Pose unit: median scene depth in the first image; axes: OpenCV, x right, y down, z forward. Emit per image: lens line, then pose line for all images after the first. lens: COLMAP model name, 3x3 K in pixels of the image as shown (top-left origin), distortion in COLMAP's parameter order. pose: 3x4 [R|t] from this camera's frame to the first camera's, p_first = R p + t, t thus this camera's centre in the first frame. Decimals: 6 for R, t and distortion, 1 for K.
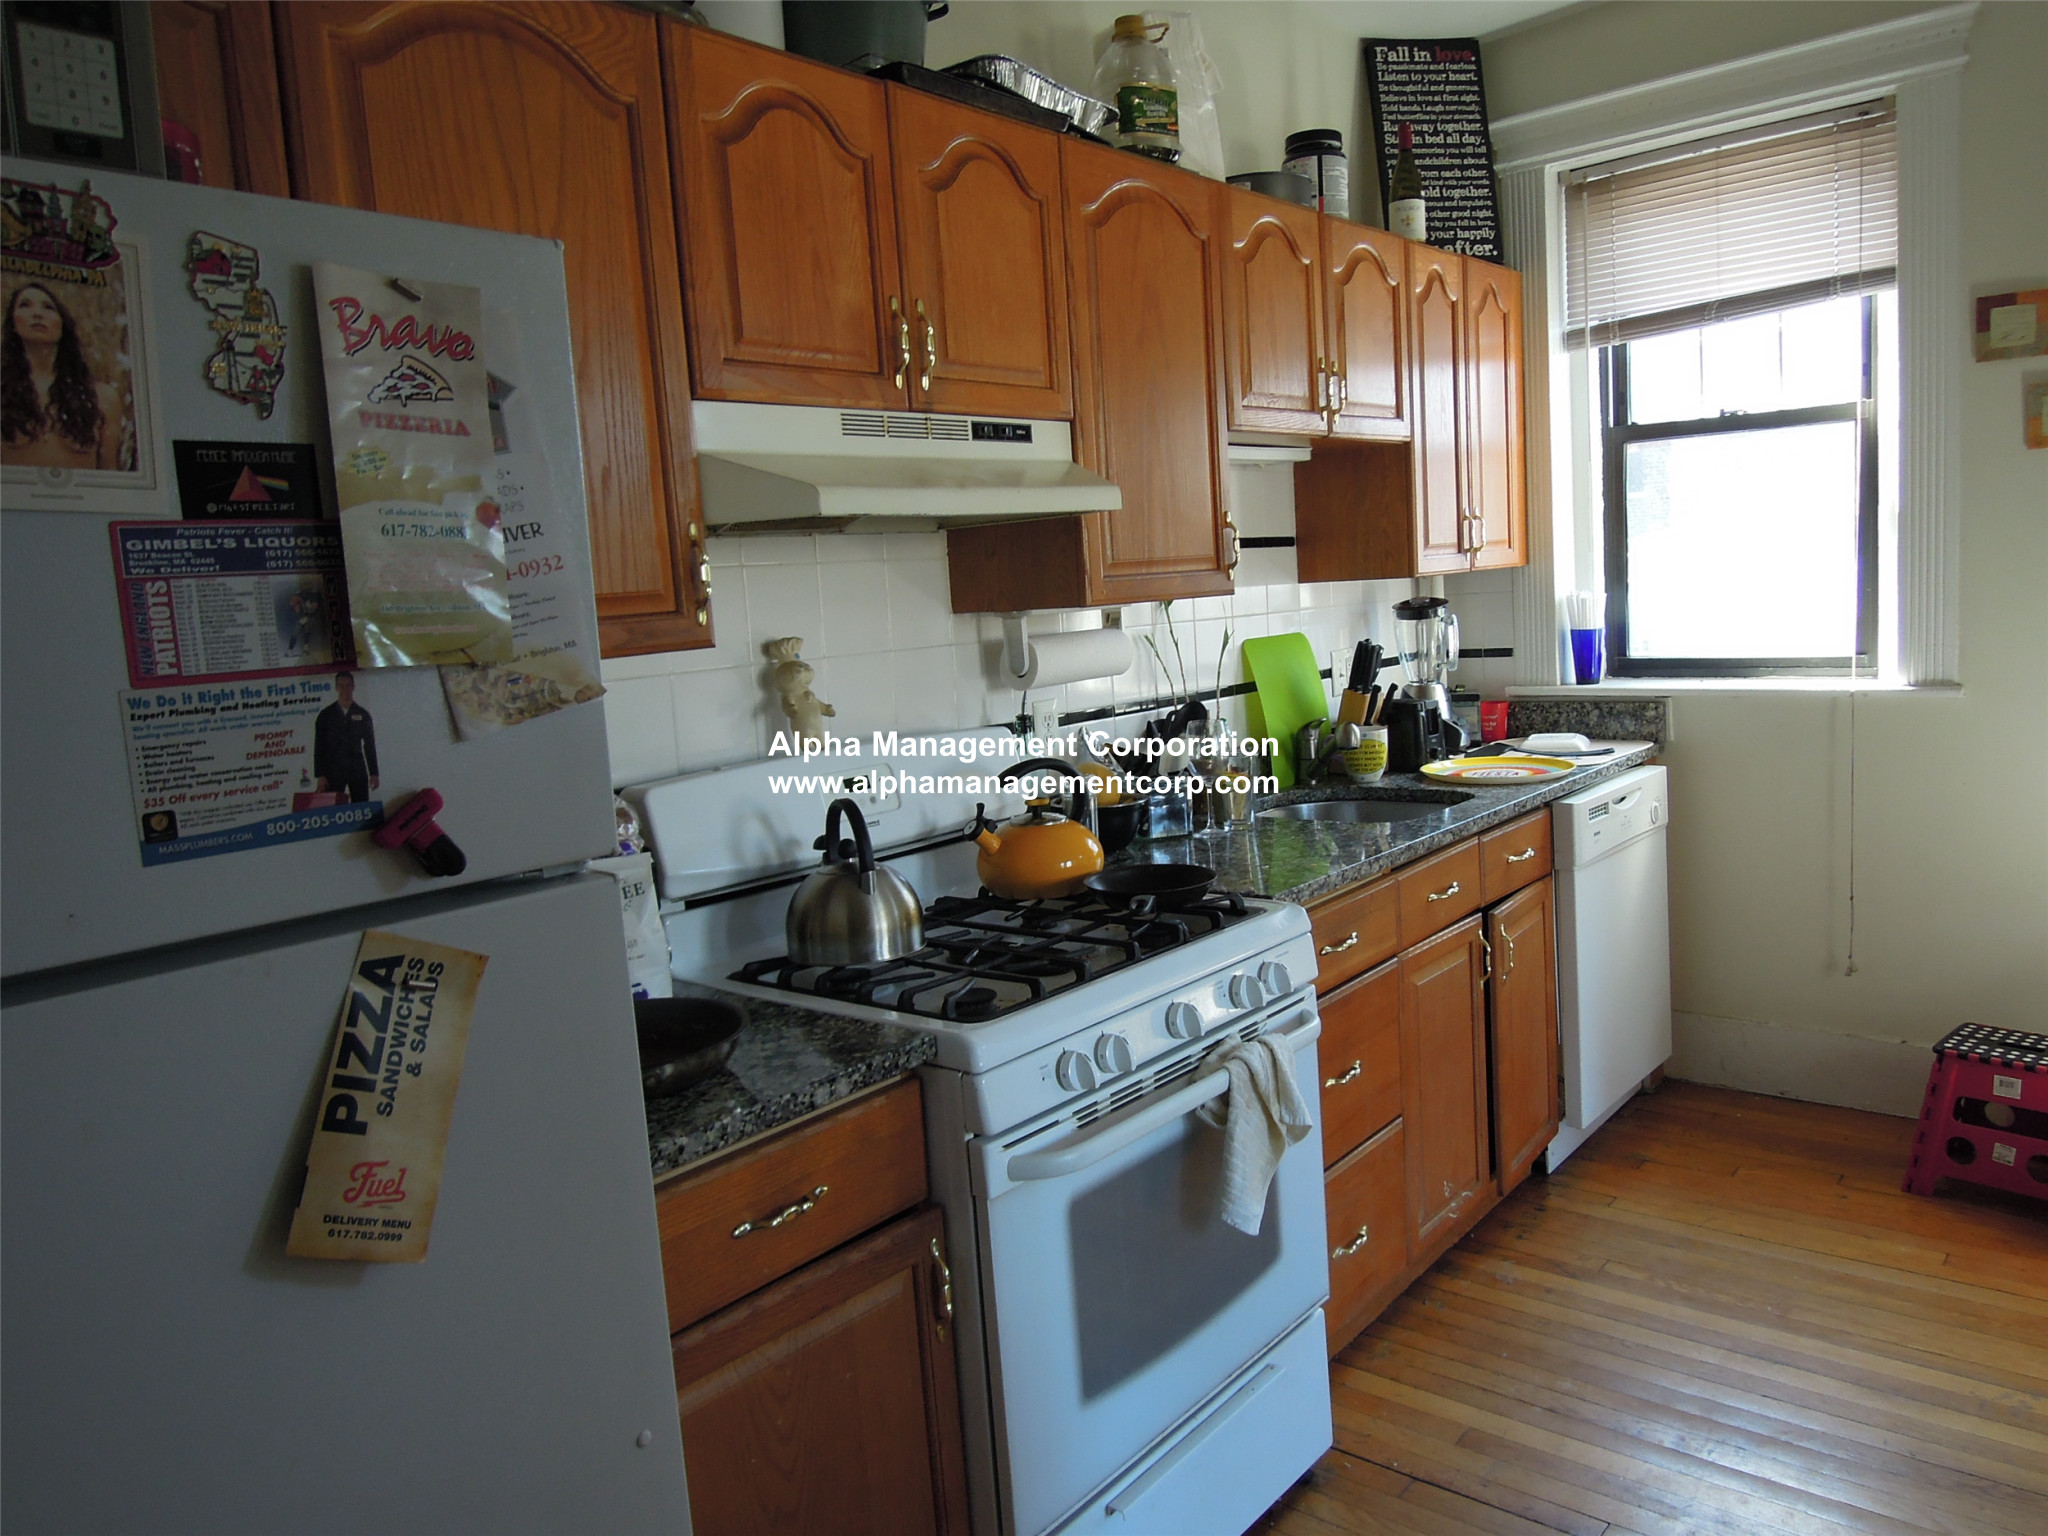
lens RADIAL K [[1451.5, 0, 1024.0], [0, 1451.5, 768.0], [0, 0, 1]] dist [-0.039690, 0.033924]
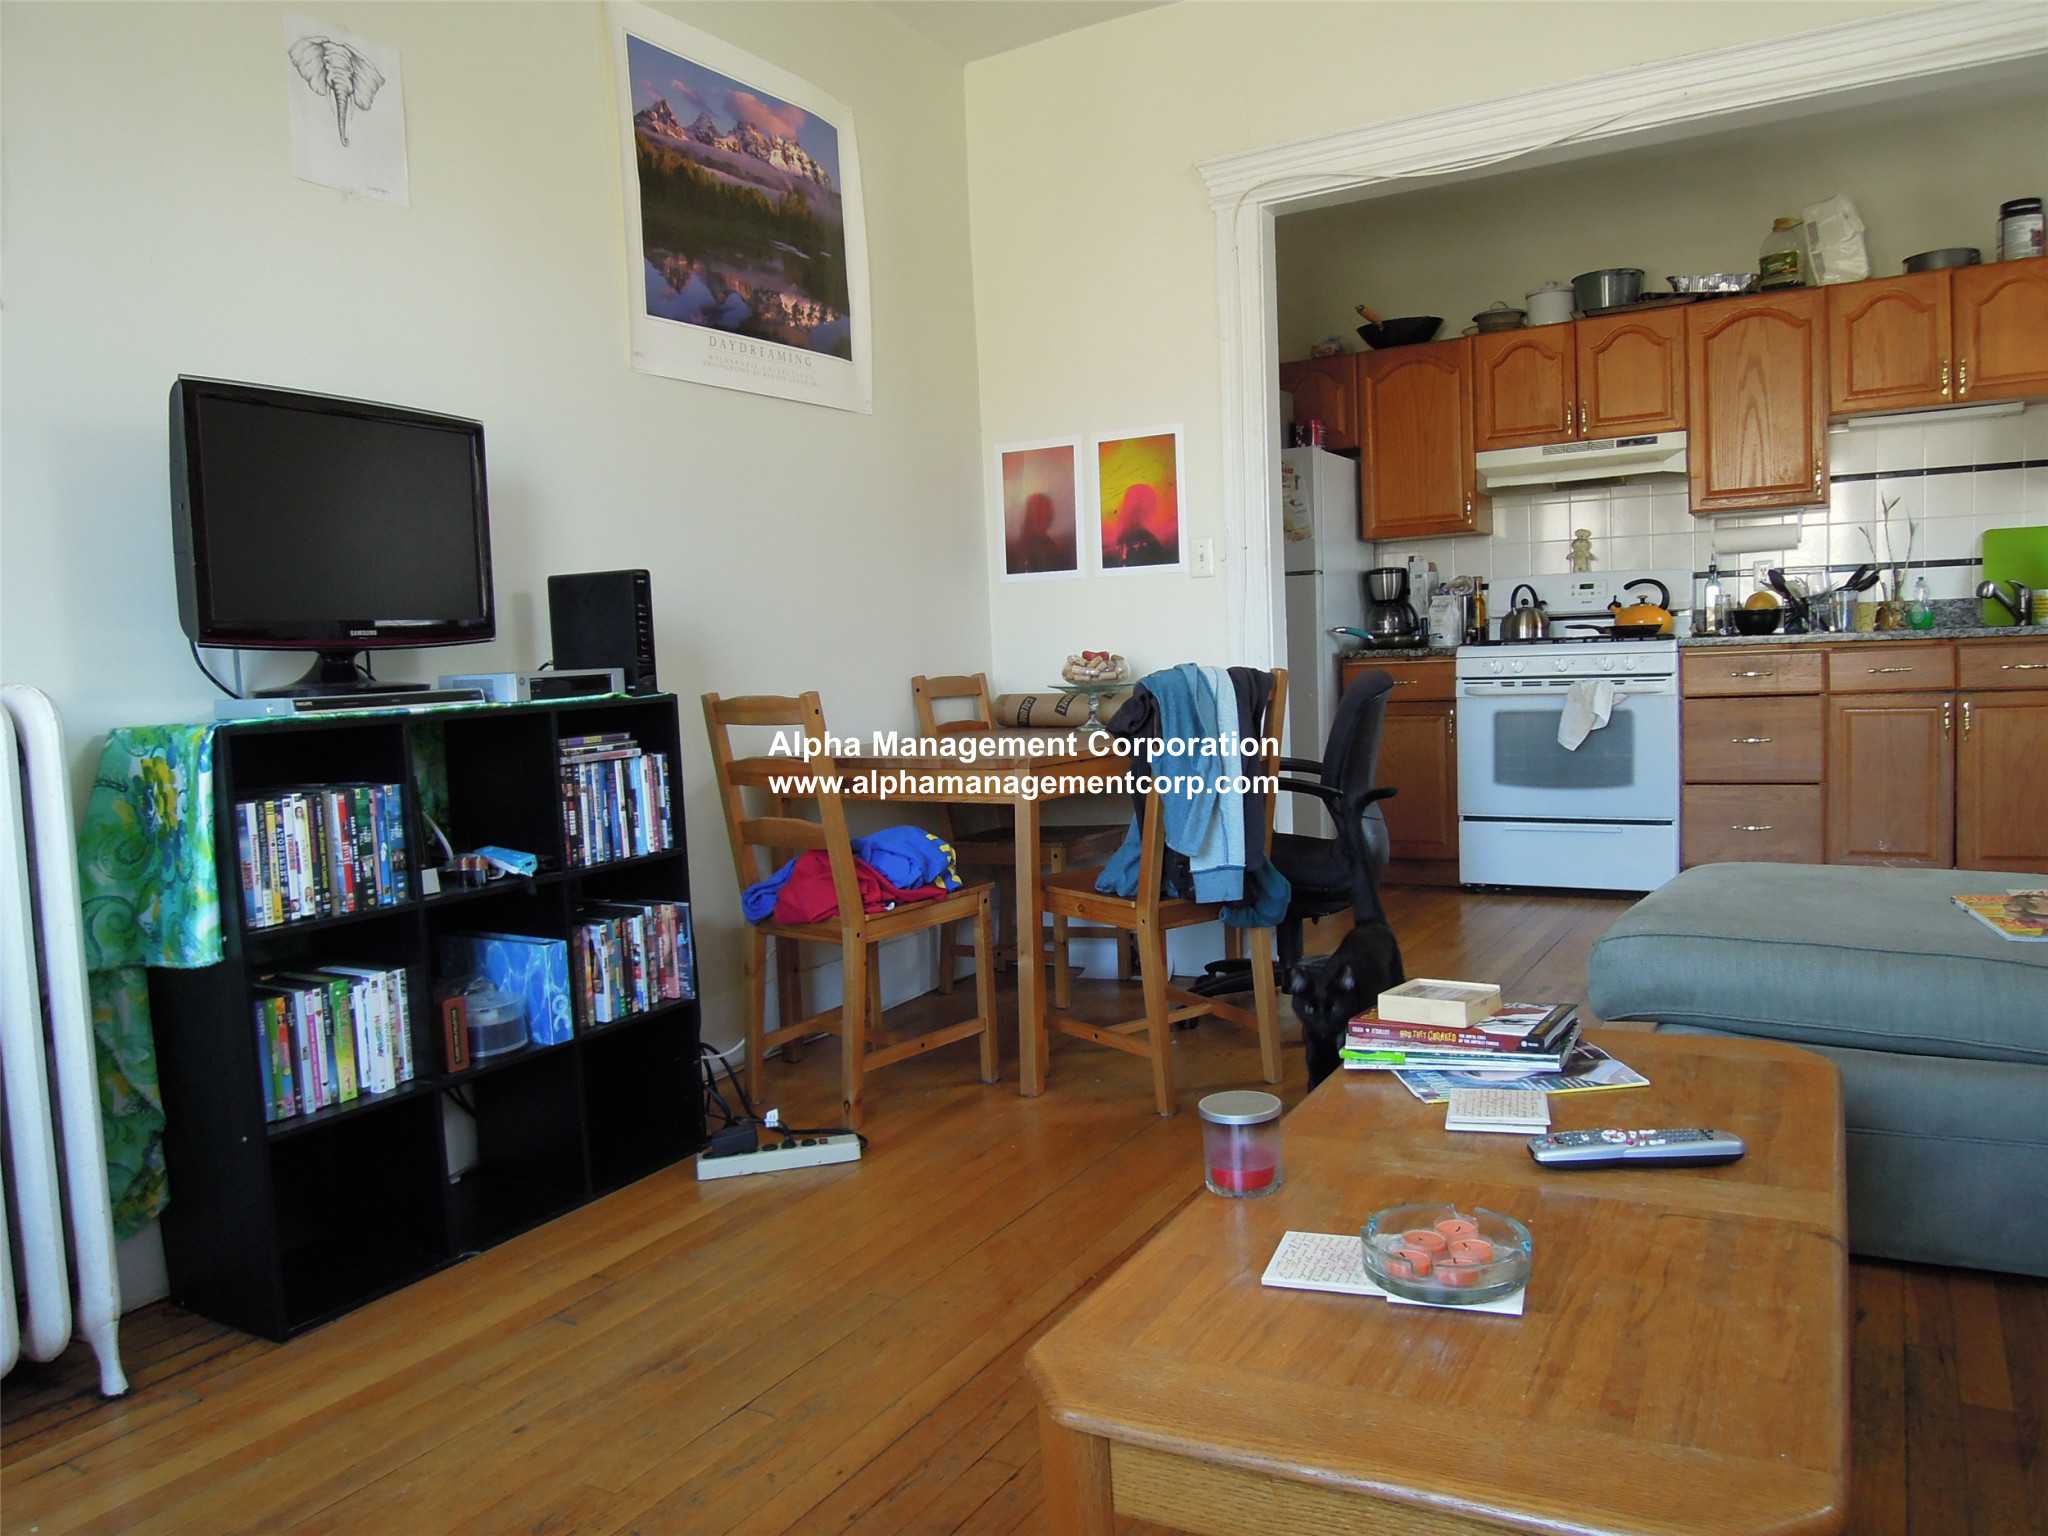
lens RADIAL K [[1451.5, 0, 1024.0], [0, 1451.5, 768.0], [0, 0, 1]] dist [-0.039690, 0.033924]
pose [[0.159476, 0.138589, -0.977426, 2.522832], [-0.093602, 0.987759, 0.124782, 0.114245], [0.982754, 0.071589, 0.170496, -0.423042]]
